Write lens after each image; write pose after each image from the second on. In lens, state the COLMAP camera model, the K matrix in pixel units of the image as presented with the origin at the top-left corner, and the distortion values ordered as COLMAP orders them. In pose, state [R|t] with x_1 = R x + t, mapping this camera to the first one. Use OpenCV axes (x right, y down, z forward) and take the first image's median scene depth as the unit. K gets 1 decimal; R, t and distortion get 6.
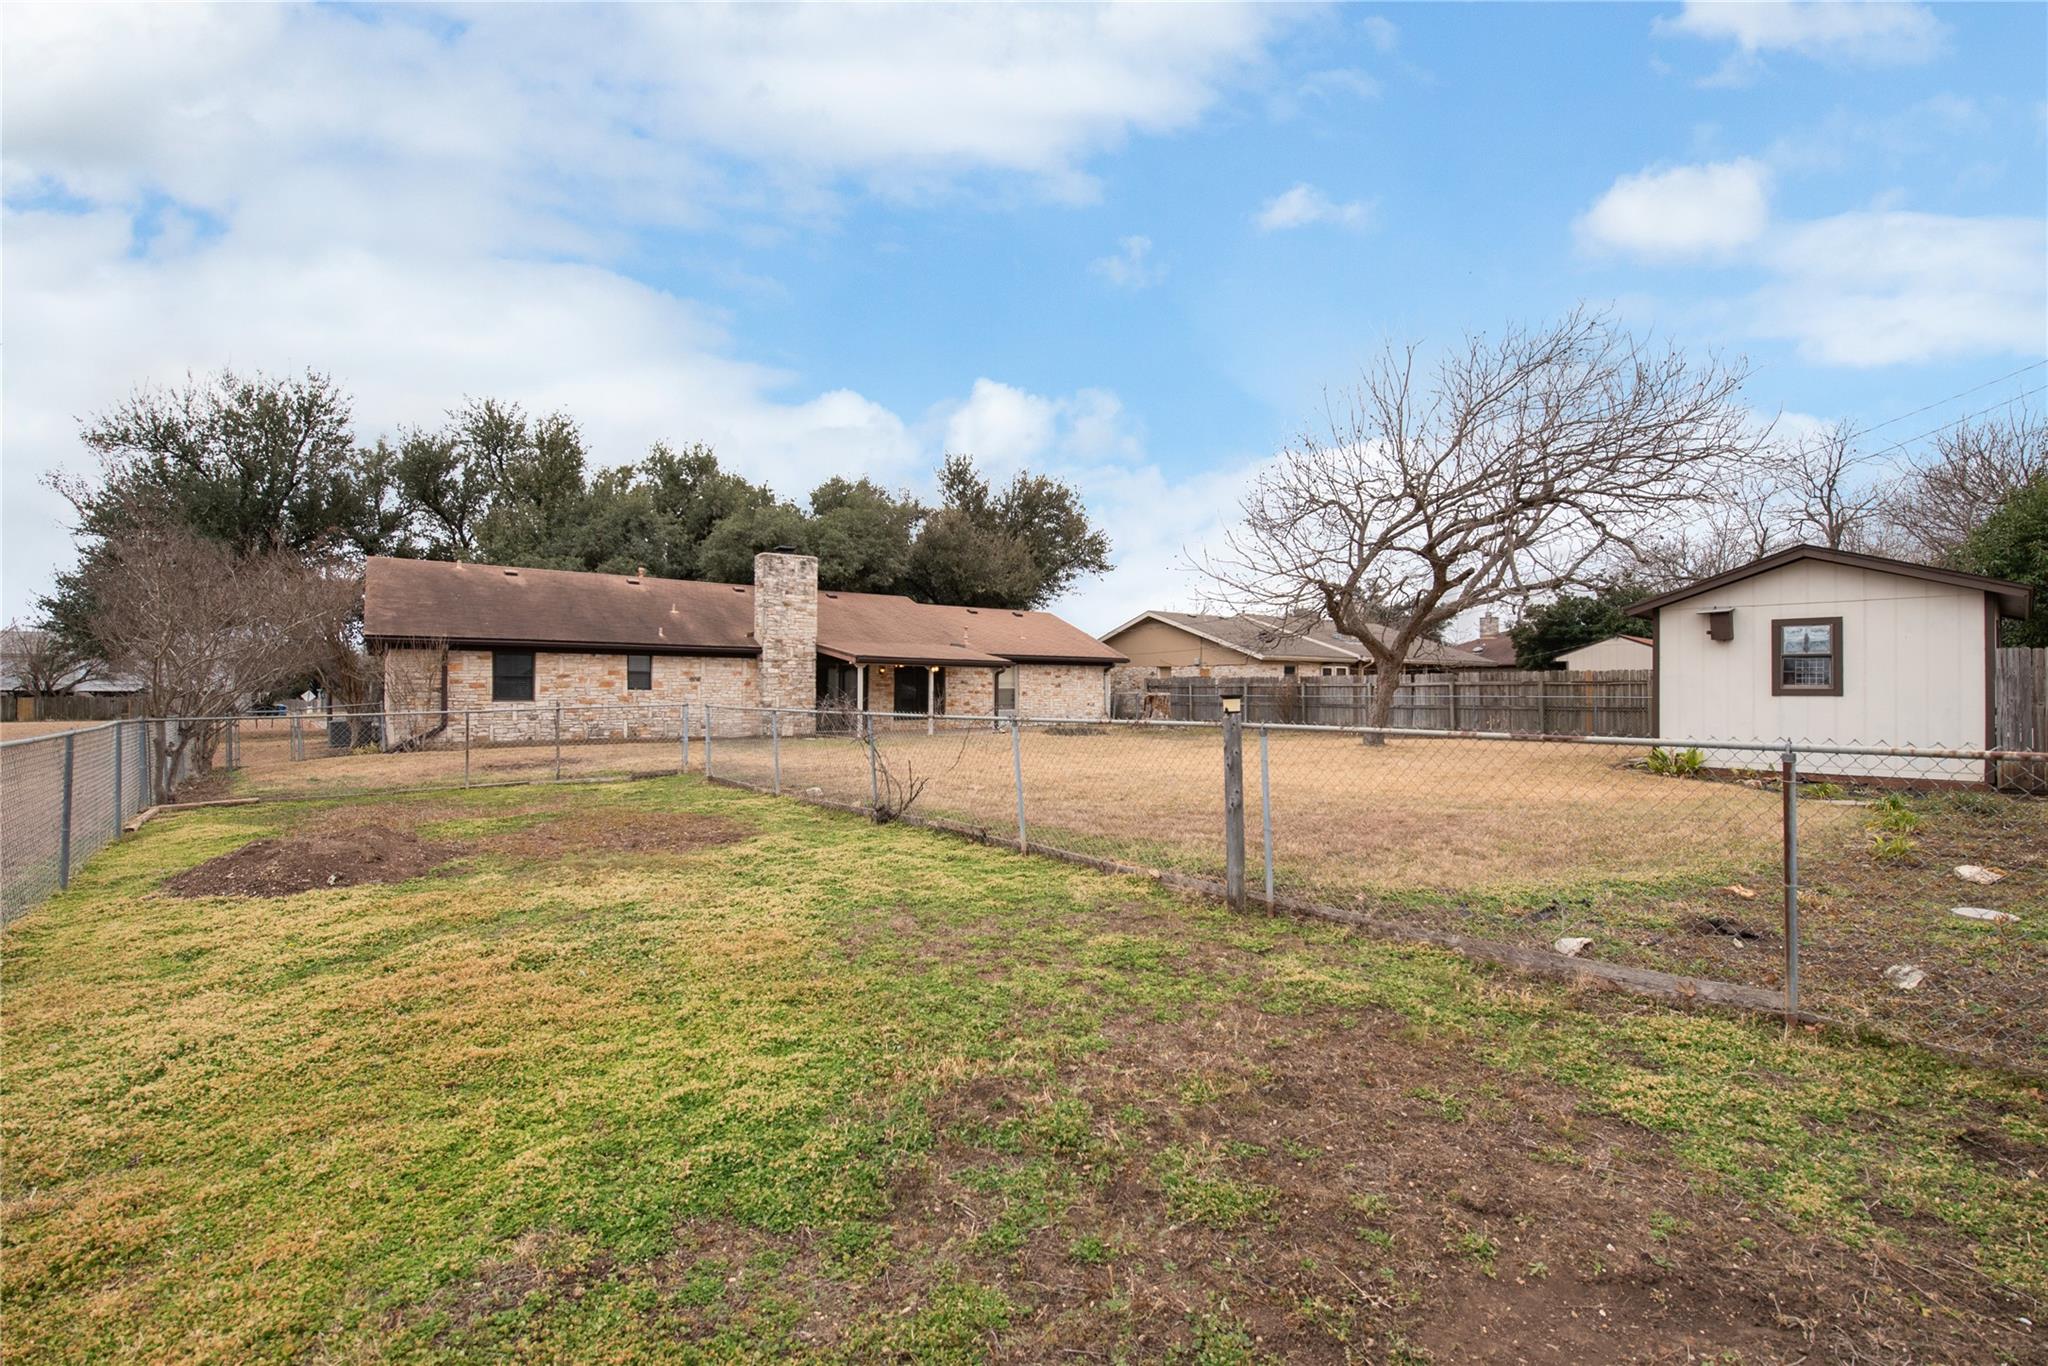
lens RADIAL K [[896.5, 0, 1022.0], [0, 896.5, 680.1], [0, 0, 1]] dist [0.001159, 0.000174]
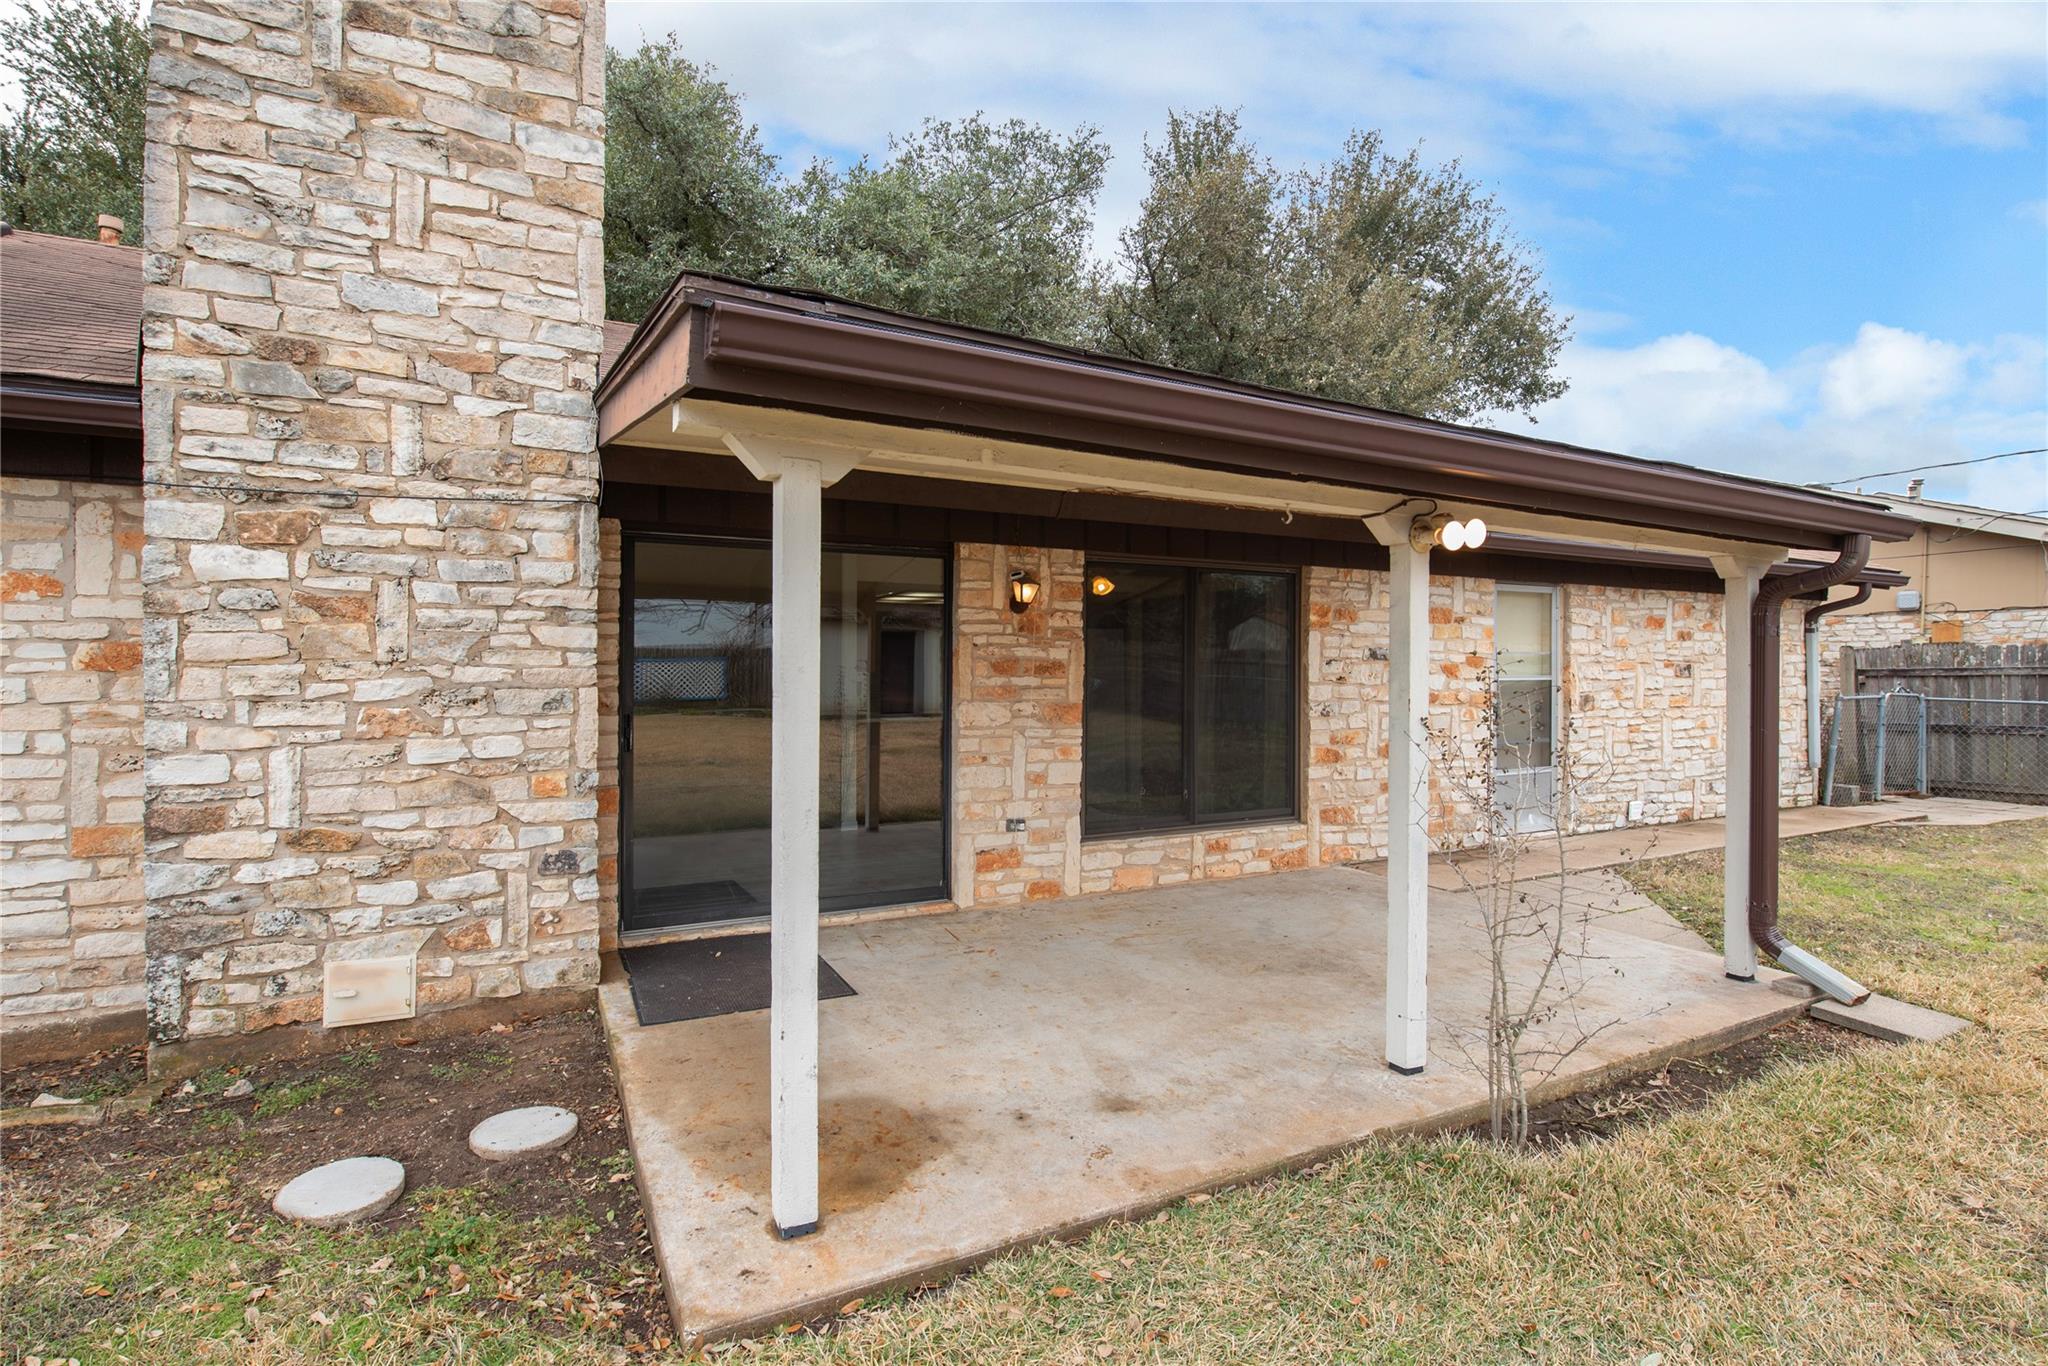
lens RADIAL K [[1005.1, 0, 1031.5], [0, 1005.1, 671.3], [0, 0, 1]] dist [-0.004068, -0.000514]
pose [[0.990182, -0.001811, -0.139769, -0.134280], [0.002706, 0.999977, 0.006216, 0.005383], [0.139755, -0.006533, 0.990165, 0.852117]]
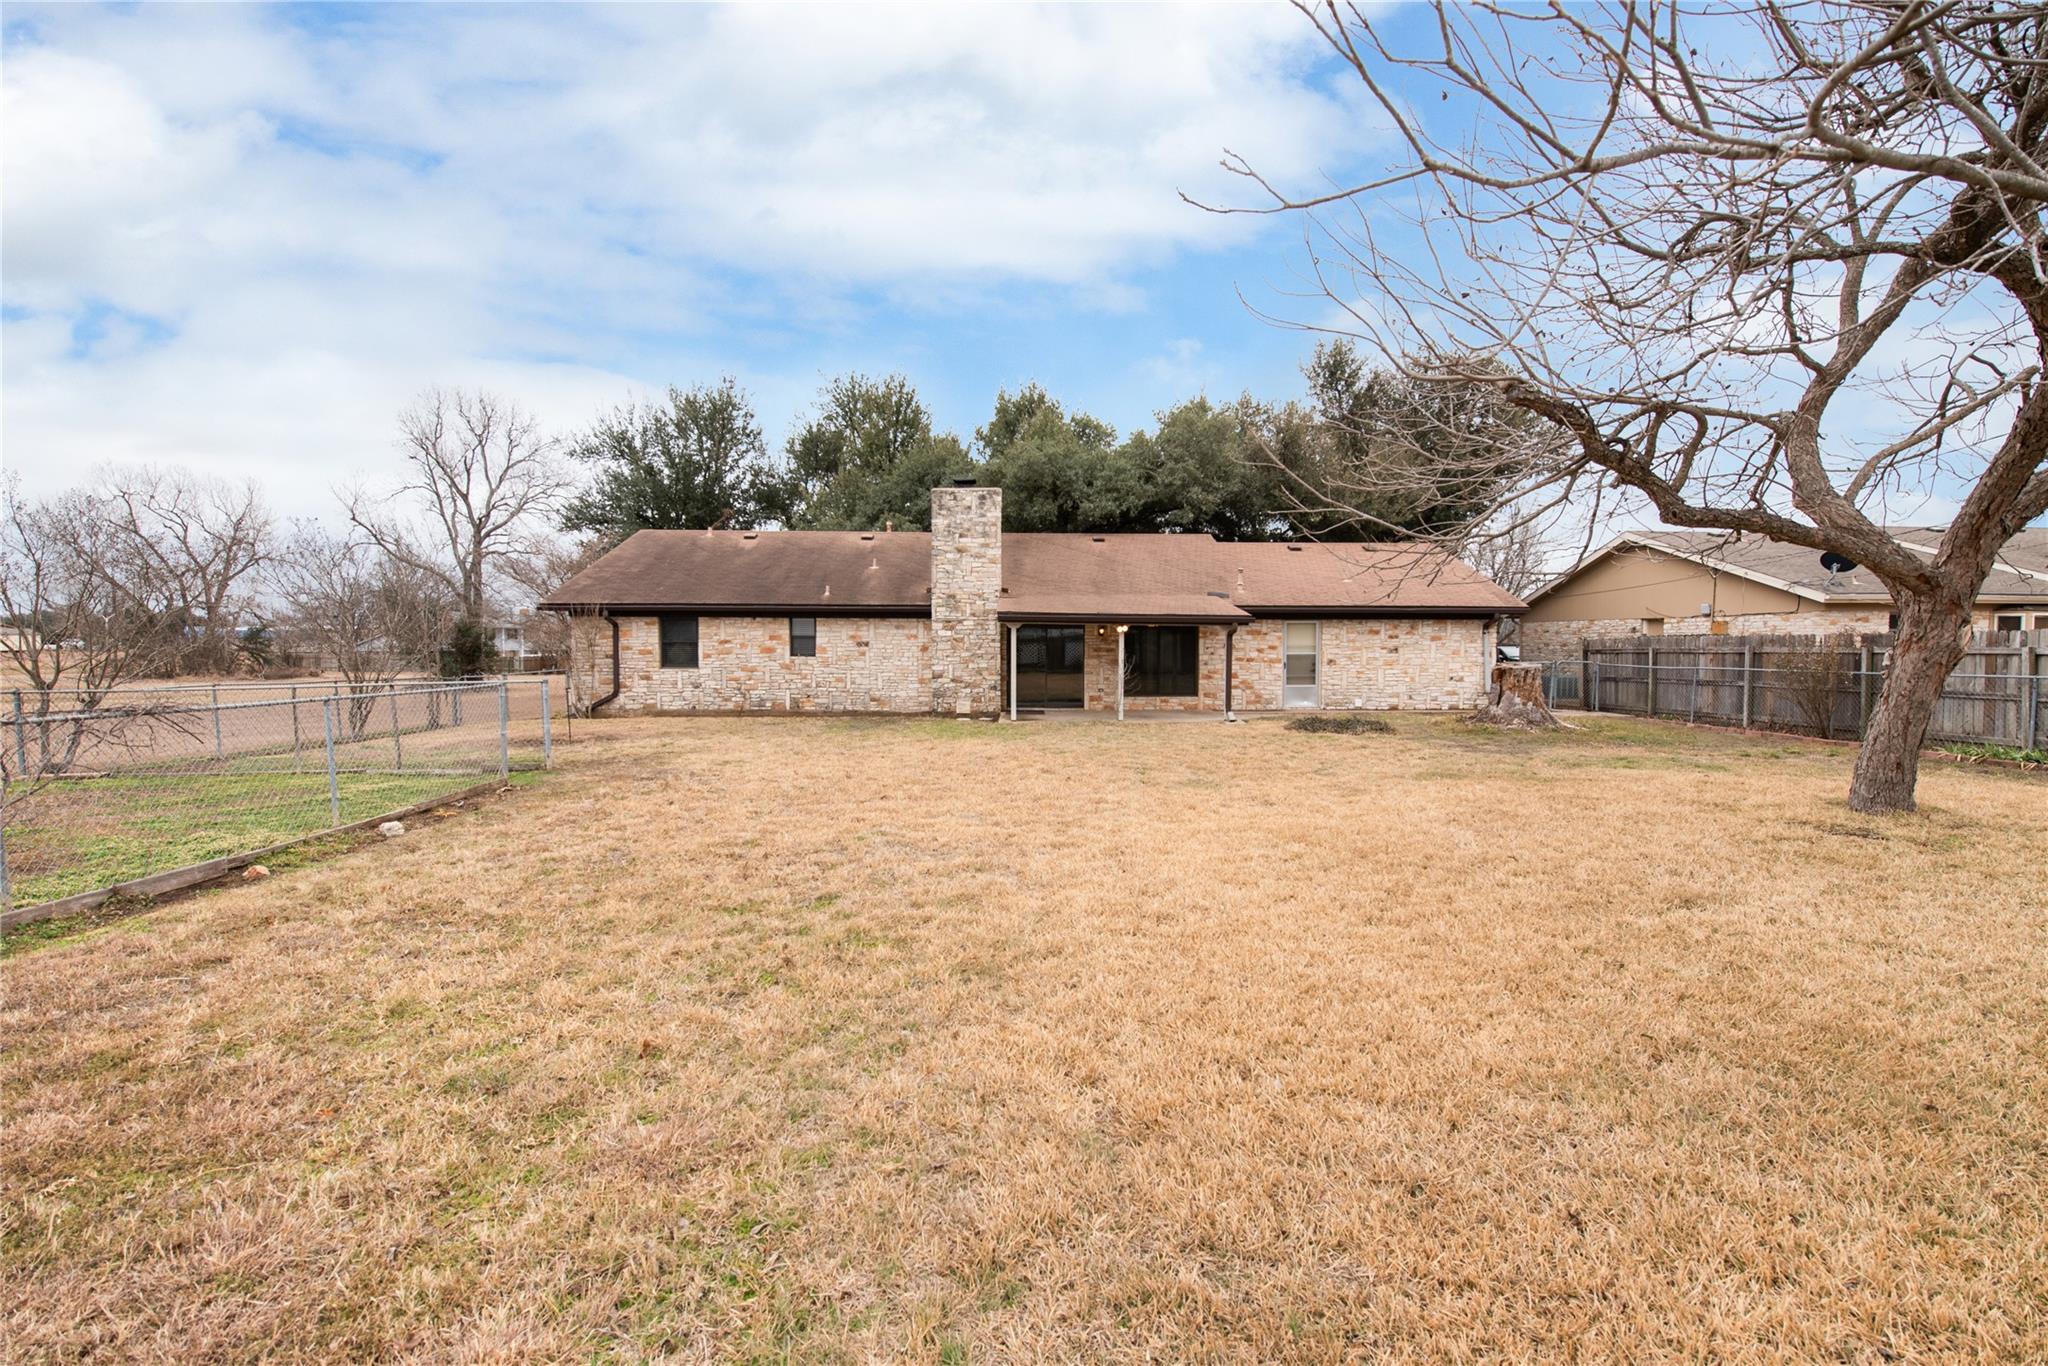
lens RADIAL K [[896.5, 0, 1027.6], [0, 896.5, 684.5], [0, 0, 1]] dist [0.001159, 0.000174]
pose [[0.821161, 0.022112, -0.570268, 0.247418], [0.006083, 0.998853, 0.047490, -0.002151], [0.570665, -0.042466, 0.820085, 0.365768]]
